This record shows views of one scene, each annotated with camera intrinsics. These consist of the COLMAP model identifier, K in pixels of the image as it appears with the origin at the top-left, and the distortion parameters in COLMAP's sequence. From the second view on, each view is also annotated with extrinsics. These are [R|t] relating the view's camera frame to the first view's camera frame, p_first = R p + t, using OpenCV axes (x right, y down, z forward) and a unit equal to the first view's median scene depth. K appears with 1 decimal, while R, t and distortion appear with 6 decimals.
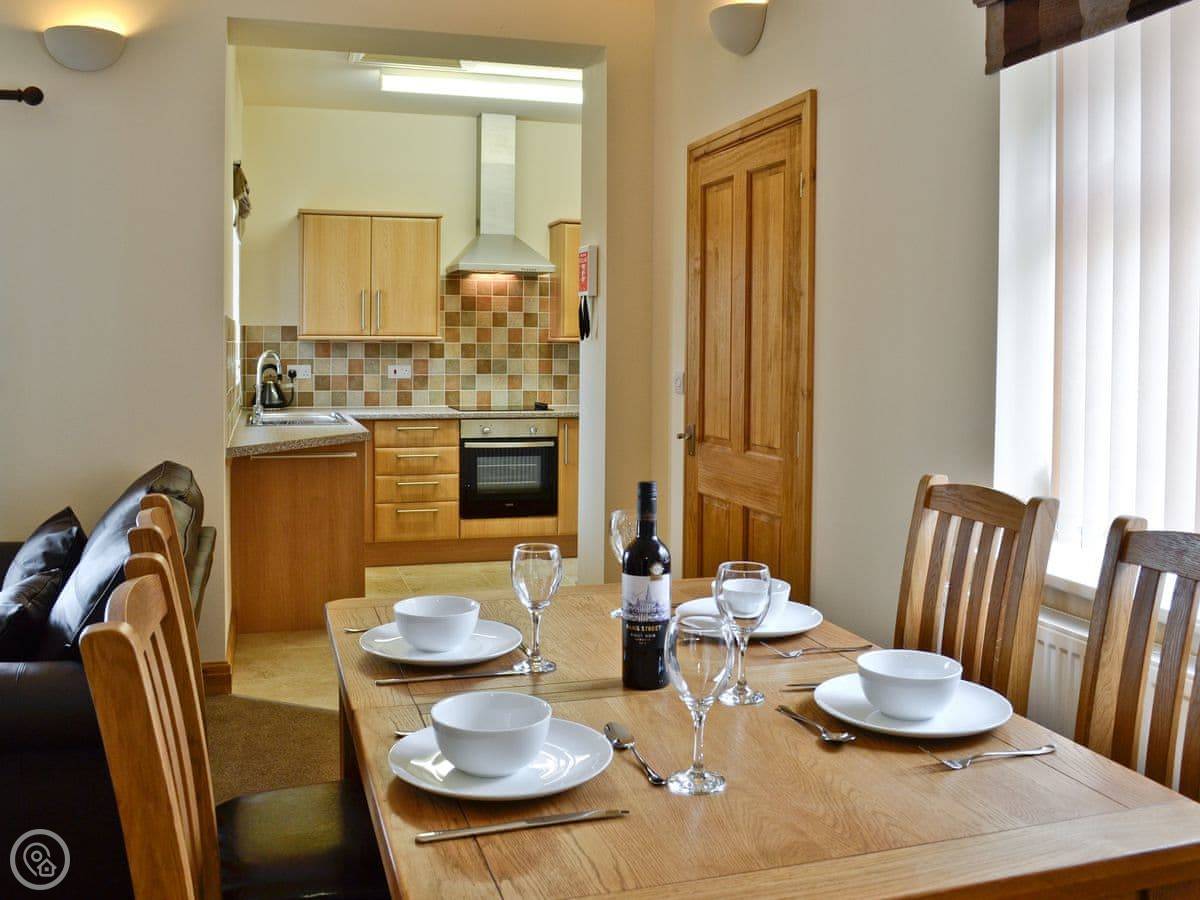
lens RADIAL K [[1126.2, 0, 604.4], [0, 1126.2, 395.3], [0, 0, 1]] dist [-0.002351, -0.012060]
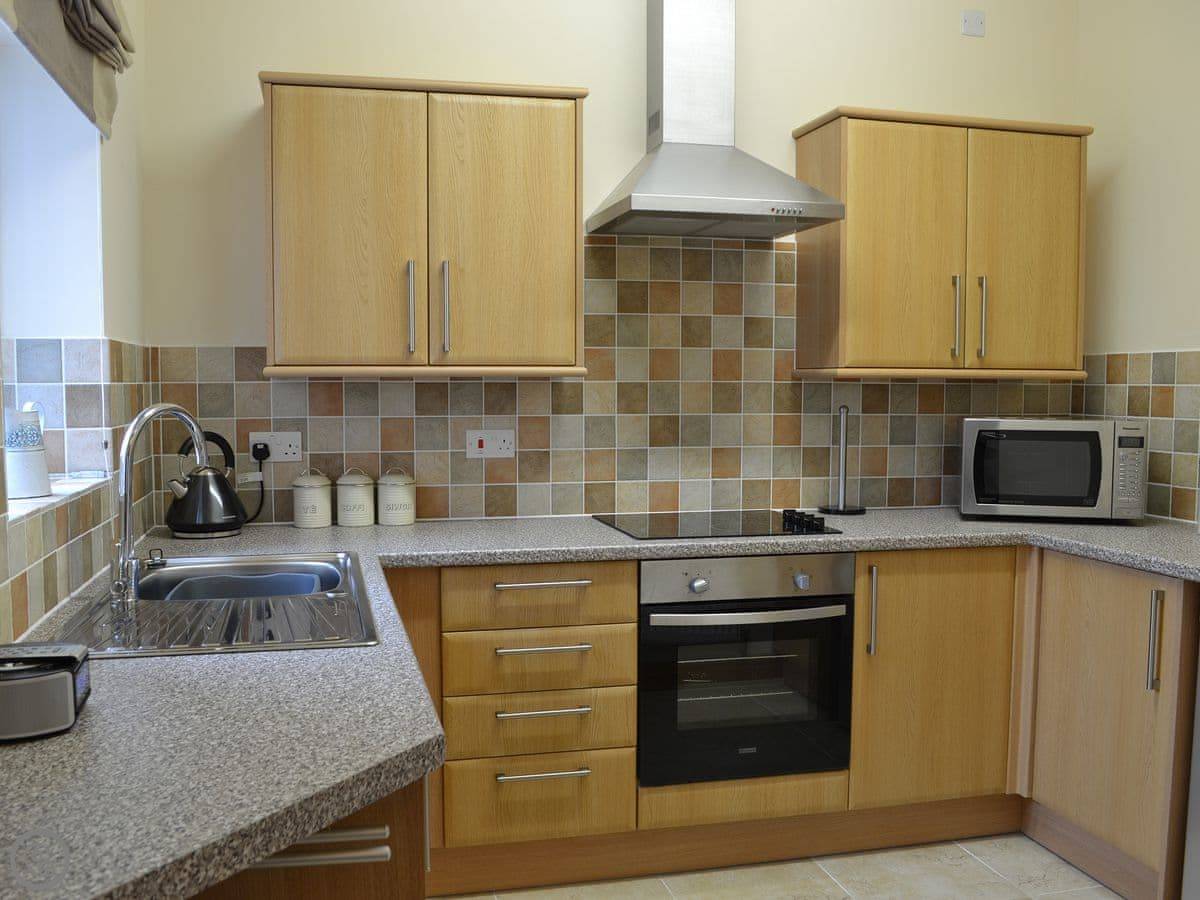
lens RADIAL K [[1093.3, 0, 594.1], [0, 1093.3, 476.8], [0, 0, 1]] dist [-0.010127, -0.007211]
pose [[0.998999, -0.002967, -0.044625, -0.120621], [0.004733, 0.999208, 0.039515, -0.025530], [0.044473, -0.039687, 0.998222, 0.558148]]
